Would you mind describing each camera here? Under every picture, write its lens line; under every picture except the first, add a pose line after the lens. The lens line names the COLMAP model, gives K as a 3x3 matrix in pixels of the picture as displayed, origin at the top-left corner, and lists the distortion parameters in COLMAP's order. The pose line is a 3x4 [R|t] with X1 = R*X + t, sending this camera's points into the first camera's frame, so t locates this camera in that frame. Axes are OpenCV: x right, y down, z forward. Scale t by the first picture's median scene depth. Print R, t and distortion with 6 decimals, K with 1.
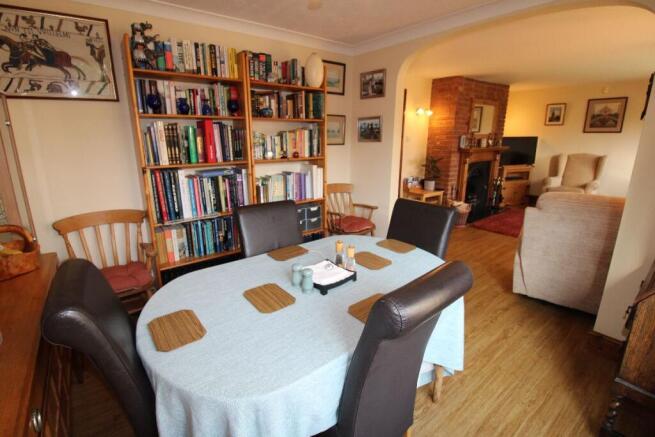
lens RADIAL K [[314.6, 0, 326.3], [0, 314.6, 213.0], [0, 0, 1]] dist [-0.017409, -0.002008]
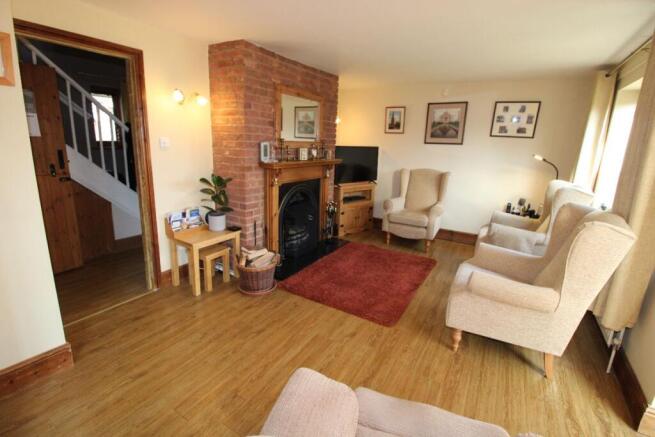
lens RADIAL K [[314.6, 0, 327.1], [0, 314.6, 218.8], [0, 0, 1]] dist [-0.017409, -0.002008]
pose [[0.929742, -0.051677, 0.364568, 0.293825], [0.051413, 0.998623, 0.010438, -0.087455], [-0.364605, 0.009039, 0.931118, 0.343768]]
